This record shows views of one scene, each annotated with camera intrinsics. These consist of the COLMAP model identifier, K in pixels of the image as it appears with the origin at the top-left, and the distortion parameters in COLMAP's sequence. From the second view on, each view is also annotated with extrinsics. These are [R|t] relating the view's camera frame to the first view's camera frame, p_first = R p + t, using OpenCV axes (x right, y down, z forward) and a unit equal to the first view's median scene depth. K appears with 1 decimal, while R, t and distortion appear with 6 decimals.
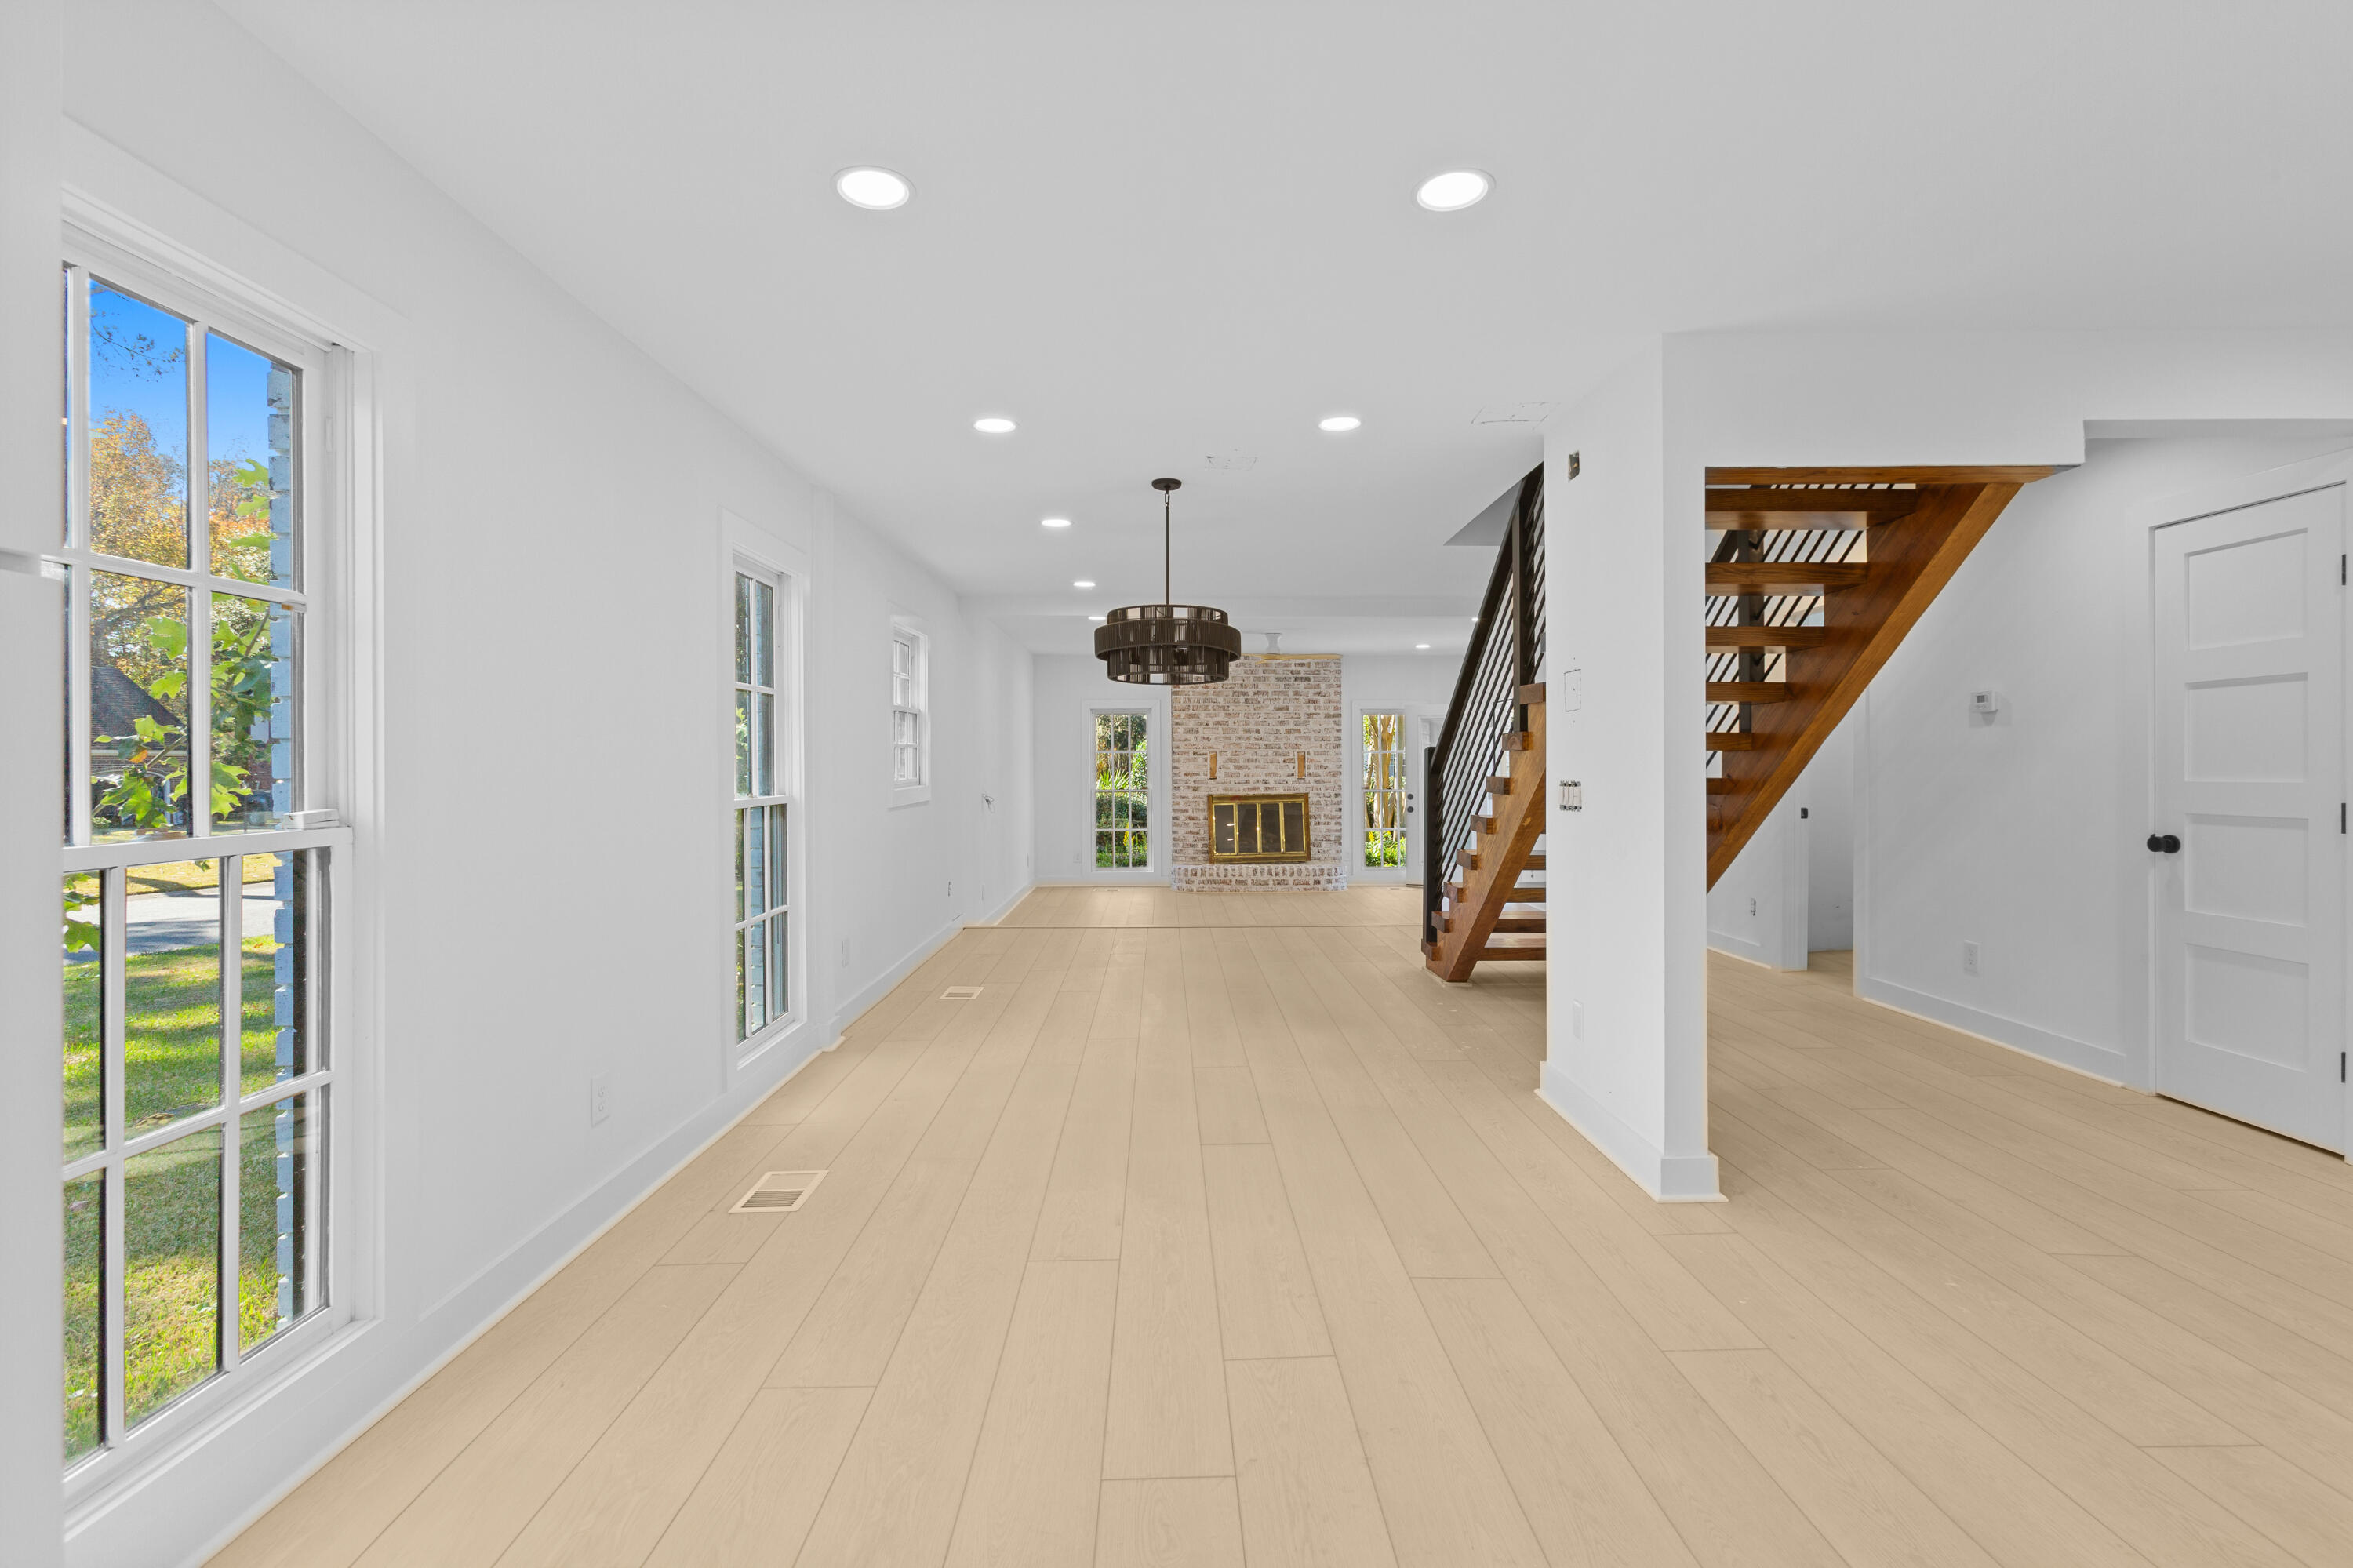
lens RADIAL K [[1060.4, 0, 1169.6], [0, 1060.4, 773.5], [0, 0, 1]] dist [-0.015022, 0.016276]
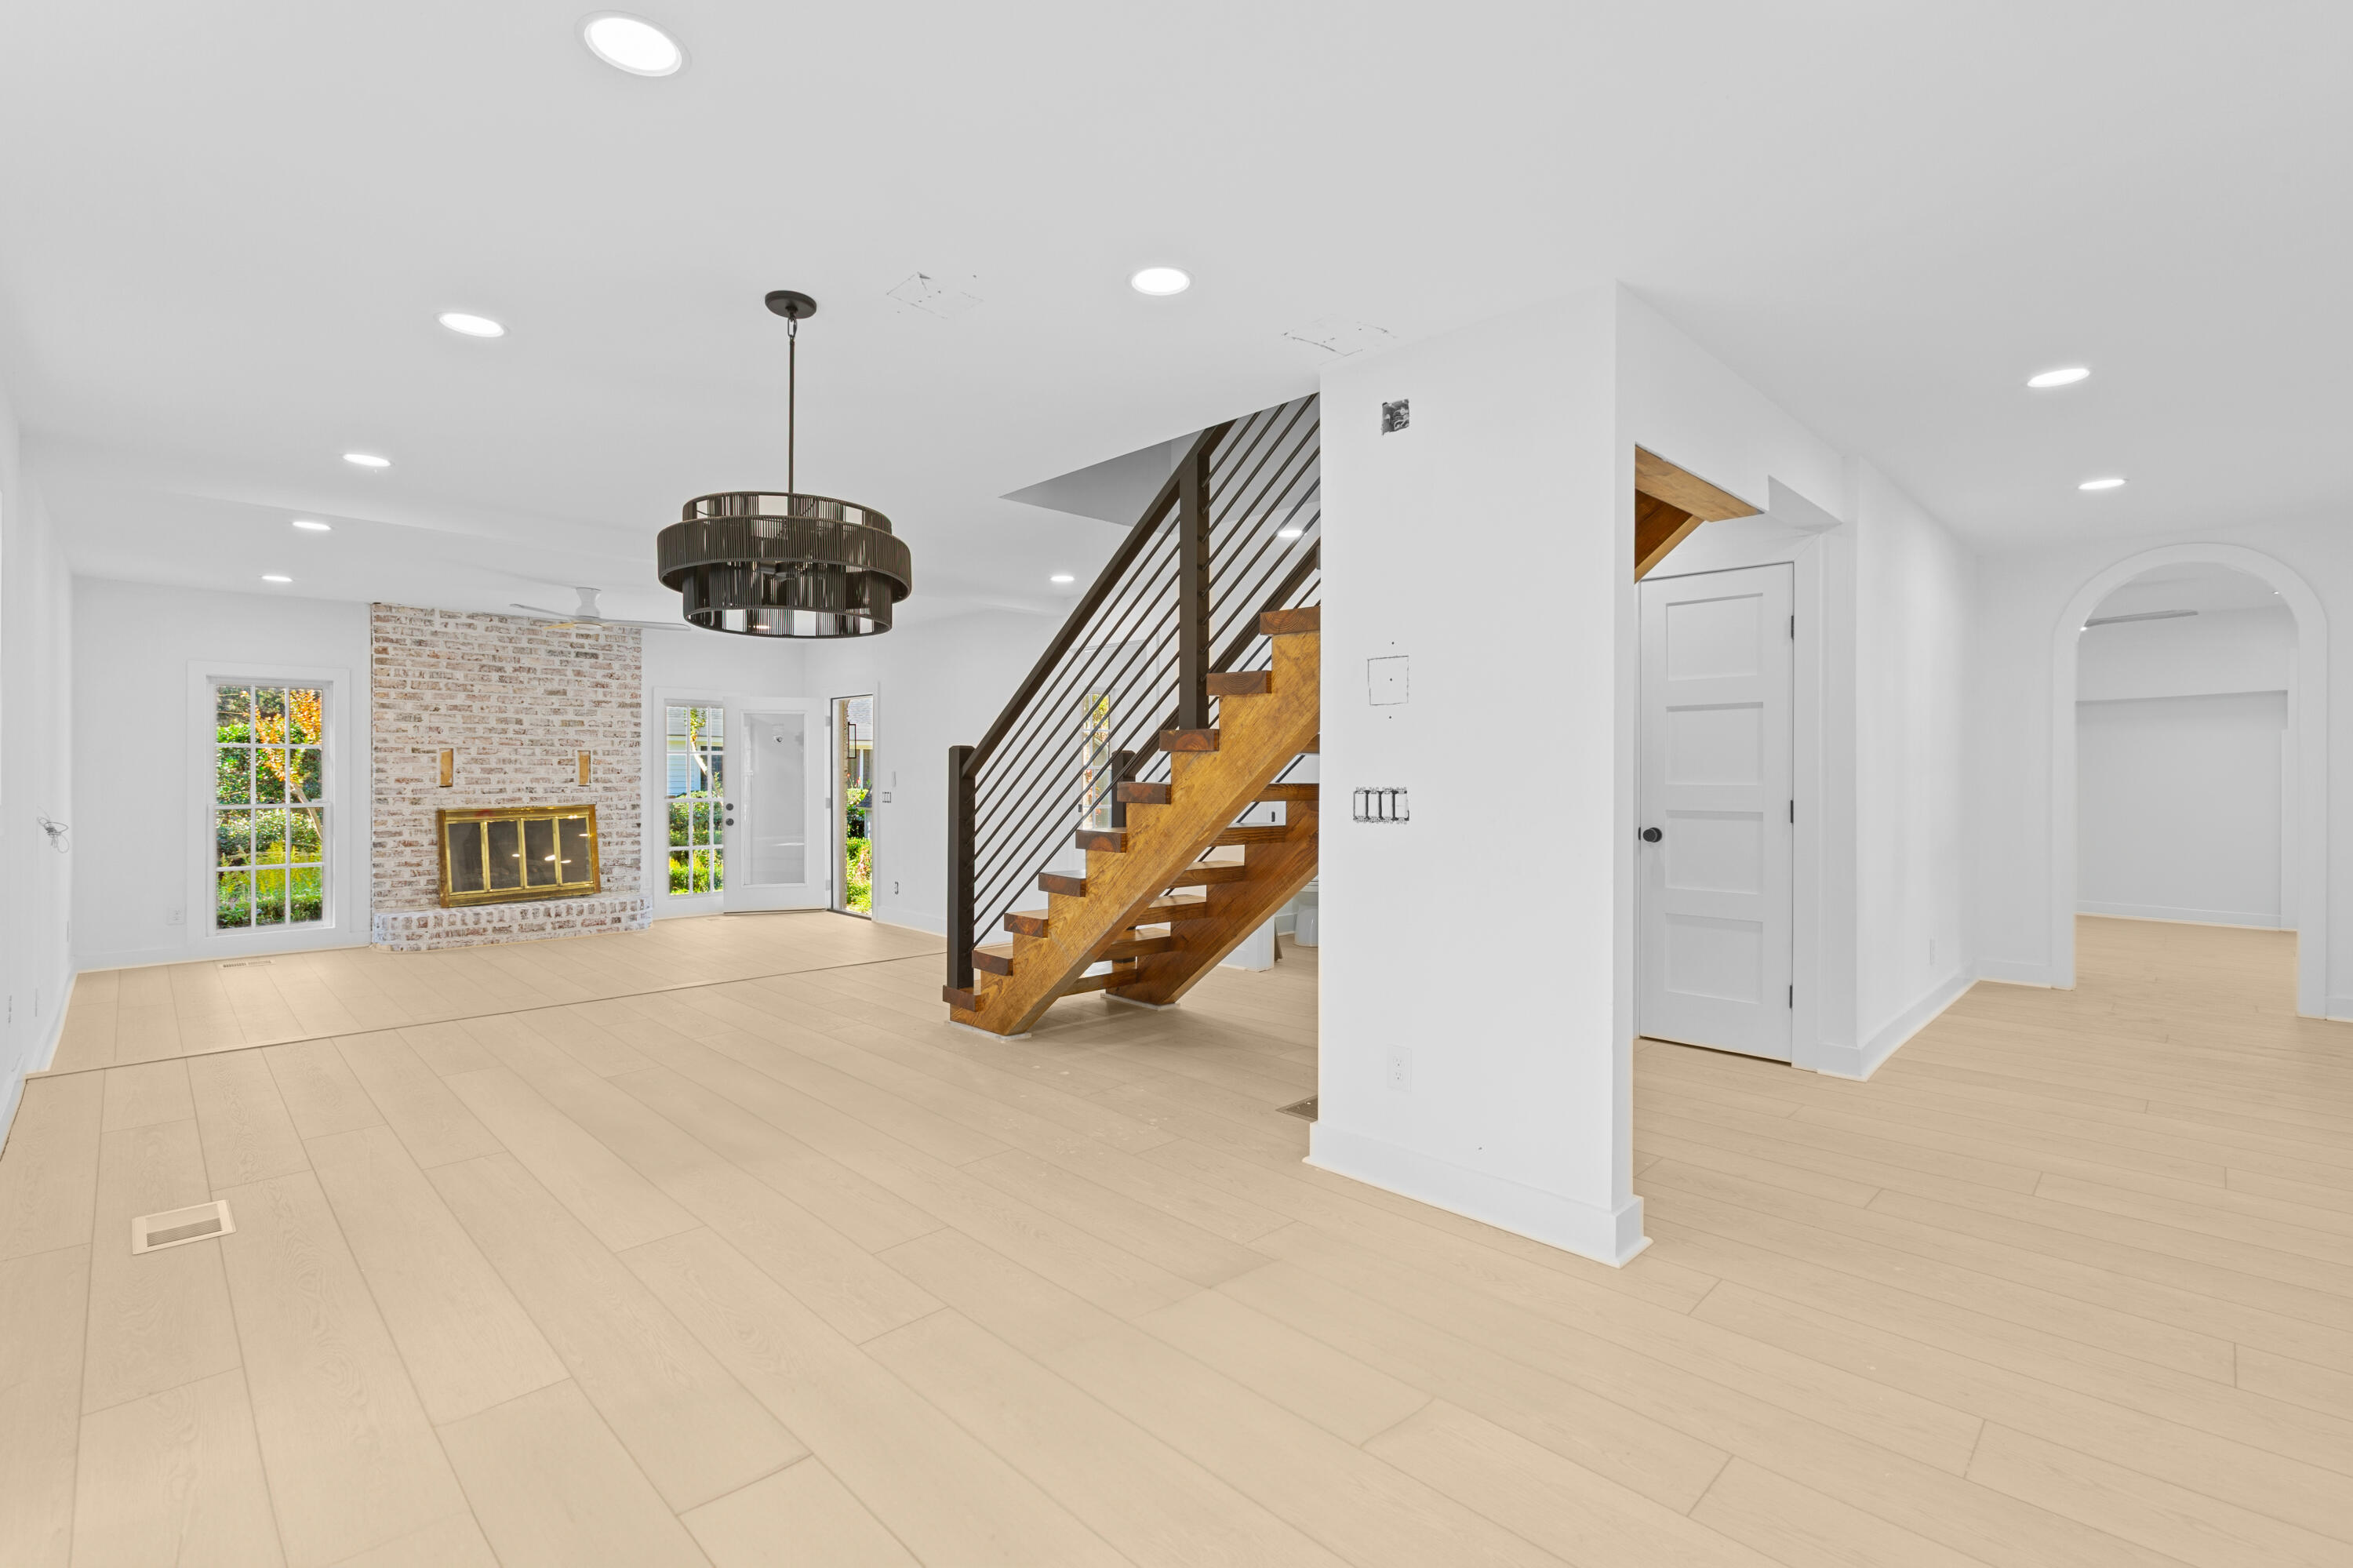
lens RADIAL K [[1060.4, 0, 1169.6], [0, 1060.4, 773.5], [0, 0, 1]] dist [-0.015022, 0.016276]
pose [[0.714319, 0.003162, 0.699813, -0.107367], [0.000501, 0.999987, -0.005030, 0.000055], [-0.699820, 0.003943, 0.714308, 0.162821]]
